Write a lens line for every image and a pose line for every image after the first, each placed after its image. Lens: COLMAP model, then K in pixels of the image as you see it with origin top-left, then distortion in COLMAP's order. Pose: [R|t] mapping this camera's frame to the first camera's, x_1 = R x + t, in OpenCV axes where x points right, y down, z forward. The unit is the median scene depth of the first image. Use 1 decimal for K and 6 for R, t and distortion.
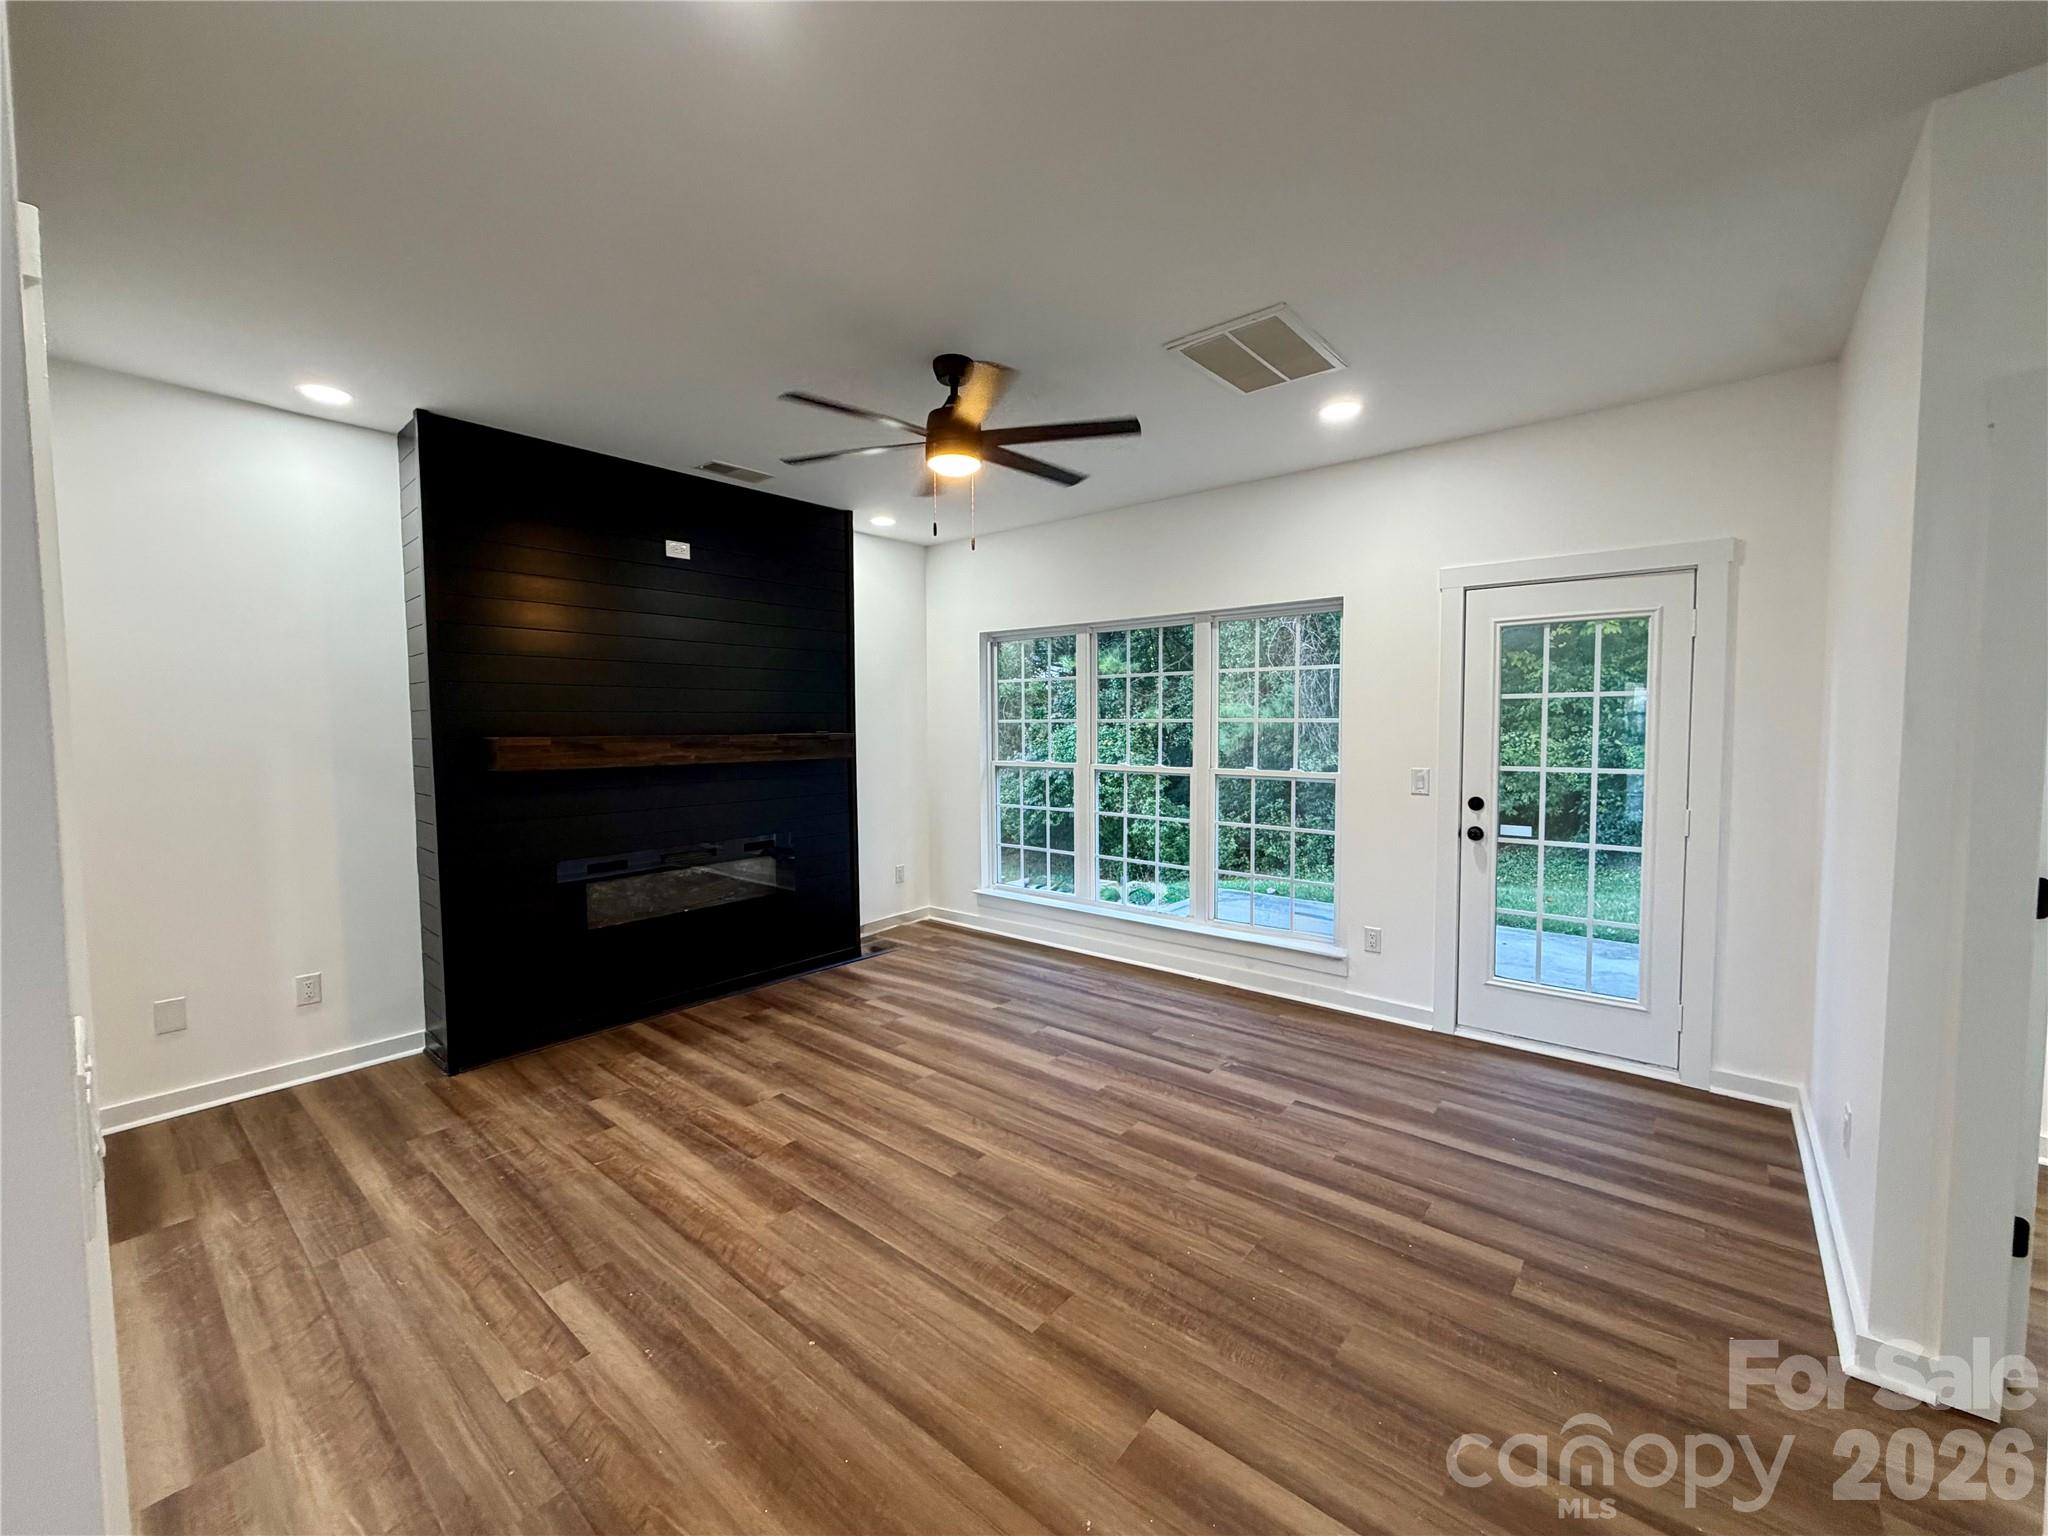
lens RADIAL K [[814.6, 0, 1024.8], [0, 814.6, 774.0], [0, 0, 1]] dist [-0.002071, 0.000231]
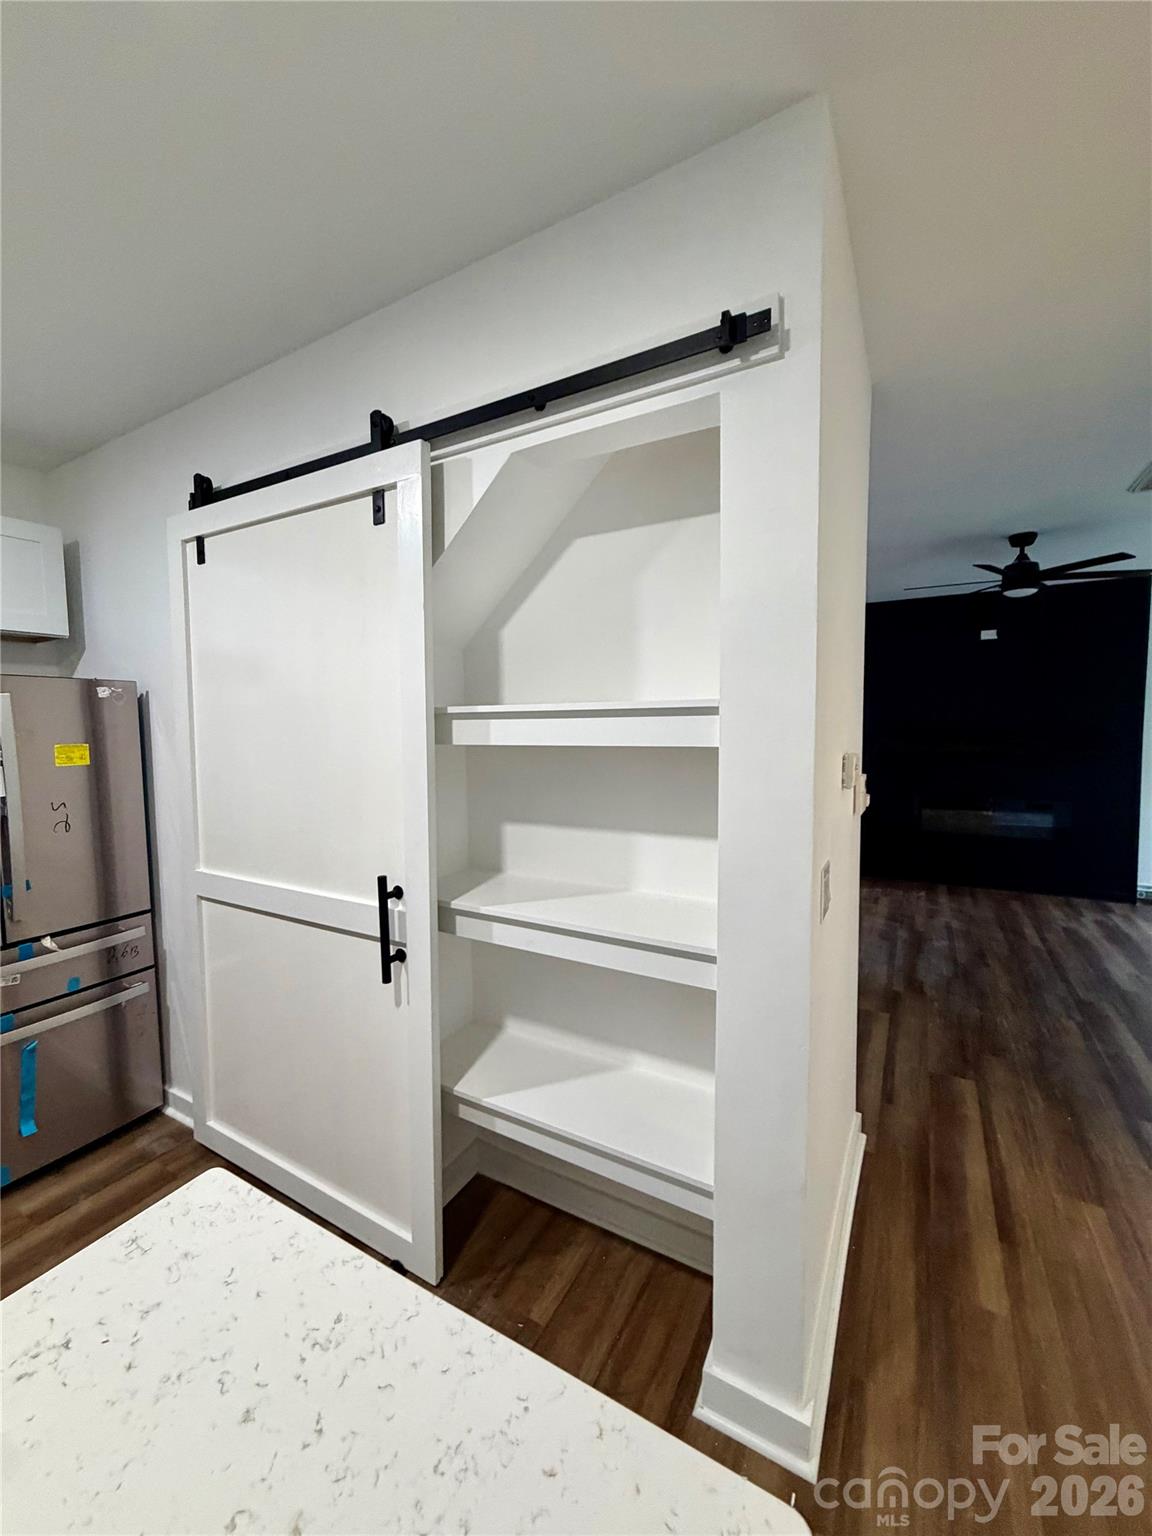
lens RADIAL K [[610.9, 0, 578.9], [0, 610.9, 765.3], [0, 0, 1]] dist [-0.002071, 0.000231]
pose [[0.184612, 0.066368, -0.980568, 0.870941], [-0.051516, 0.996999, 0.057782, -0.019883], [0.981460, 0.039847, 0.187477, -0.157492]]
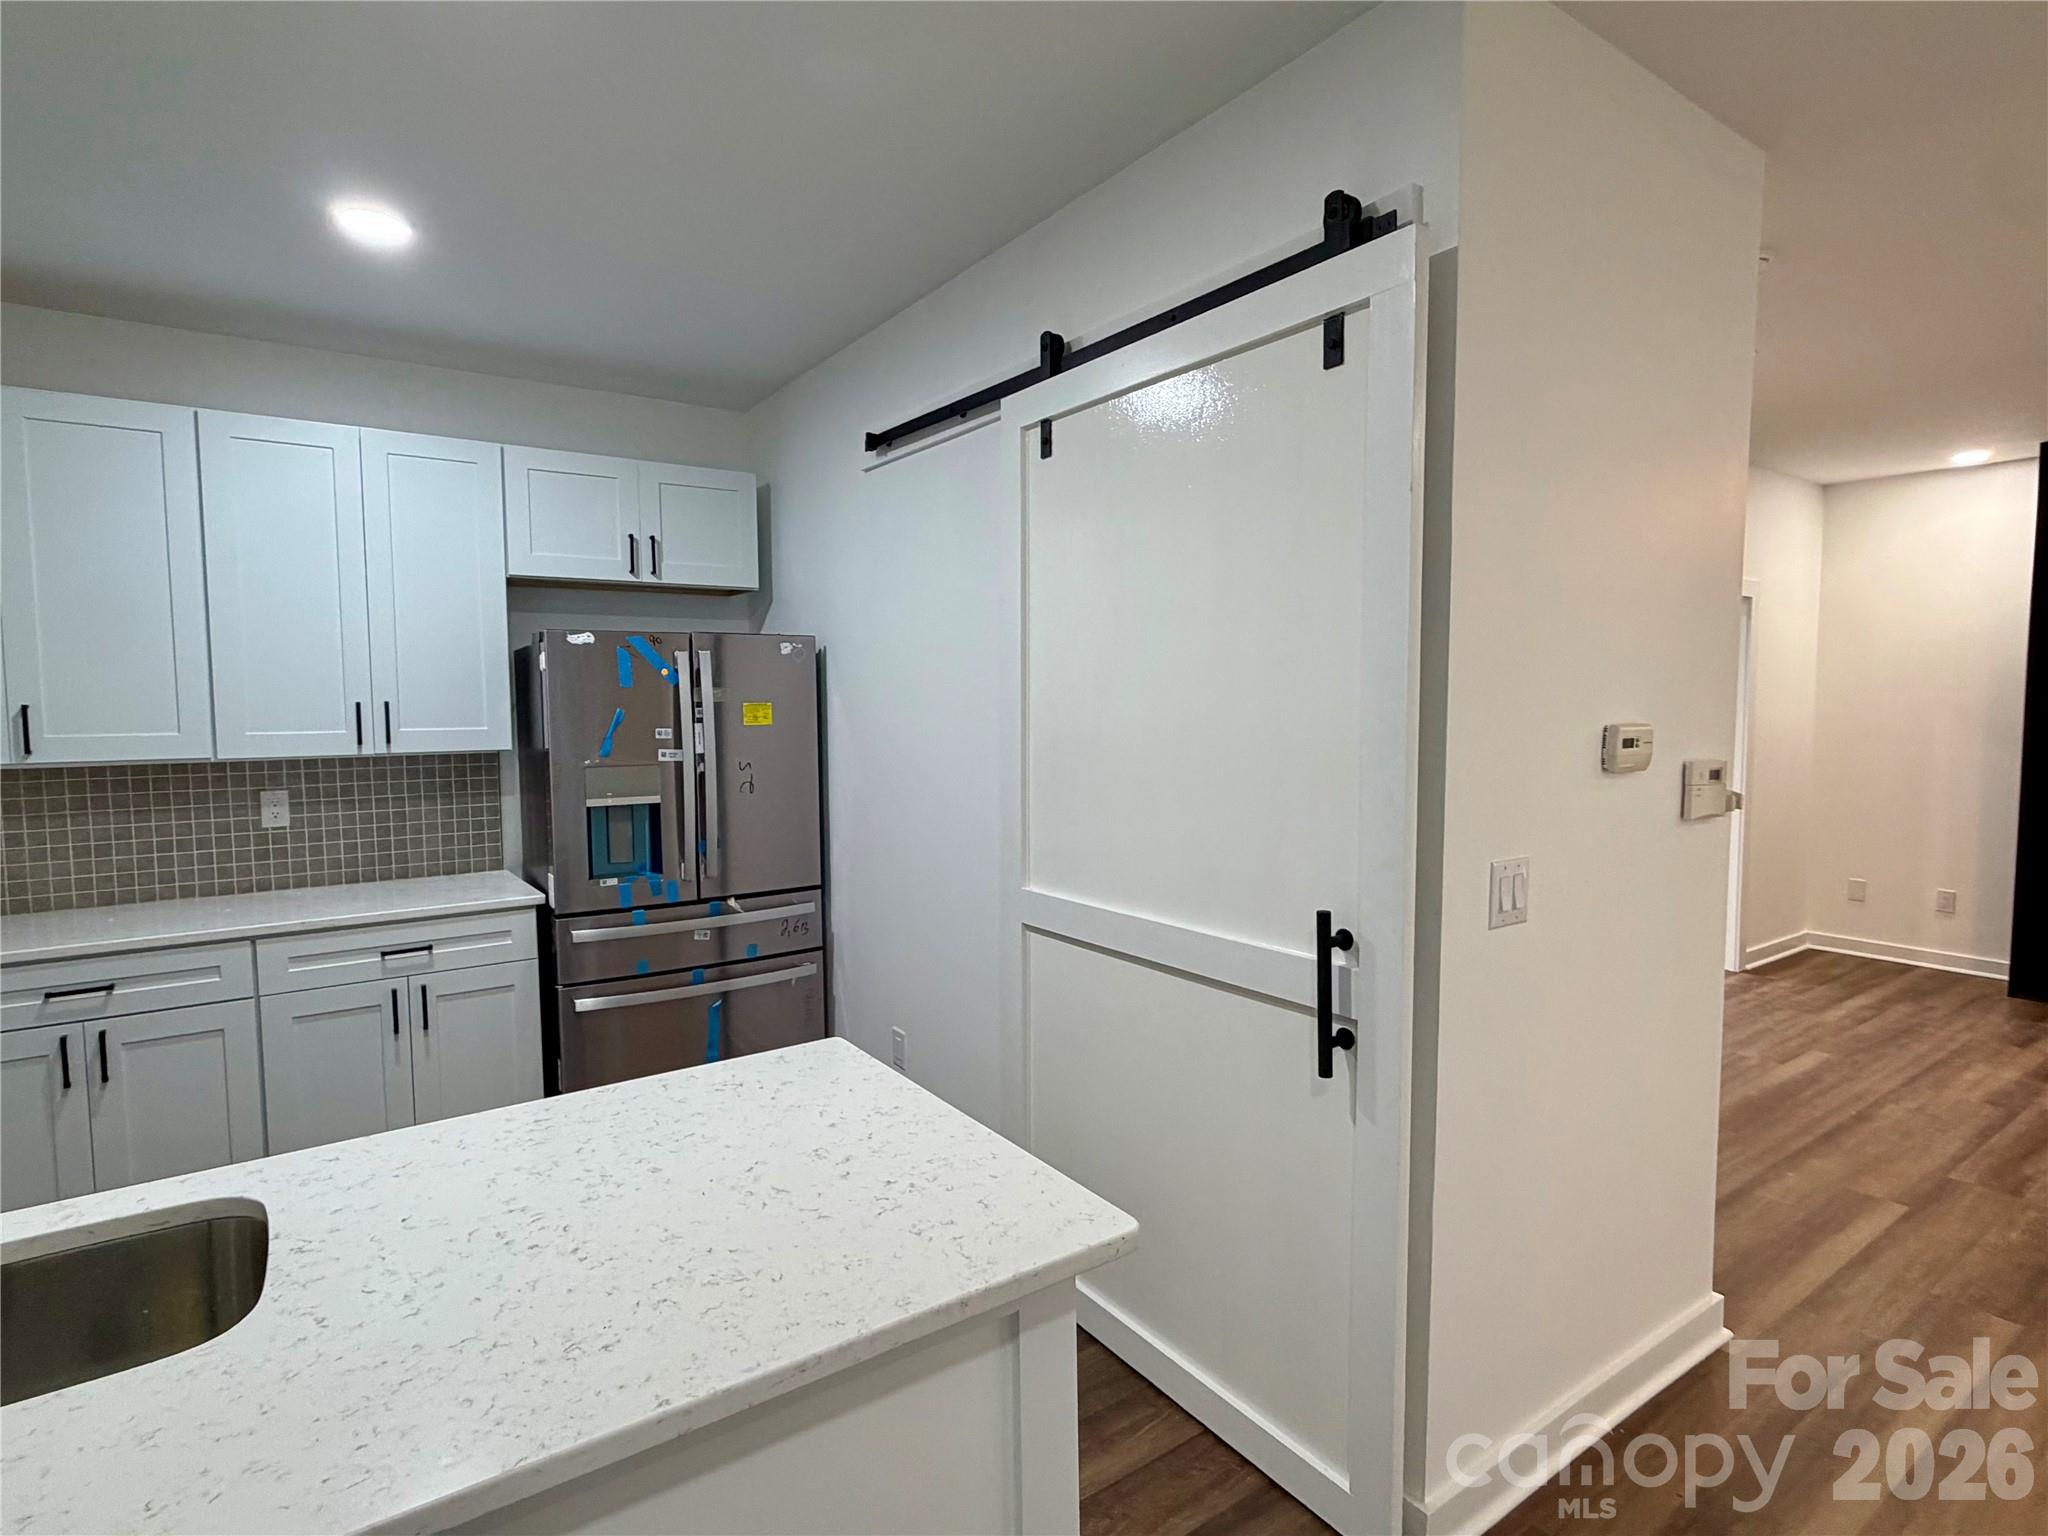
lens RADIAL K [[1047.8, 0, 1019.3], [0, 1047.8, 769.7], [0, 0, 1]] dist [-0.002440, 0.000652]
pose [[-0.262012, 0.074448, -0.962189, 1.090748], [-0.054119, 0.994318, 0.091671, -0.021911], [0.963546, 0.076091, -0.256494, -0.033128]]
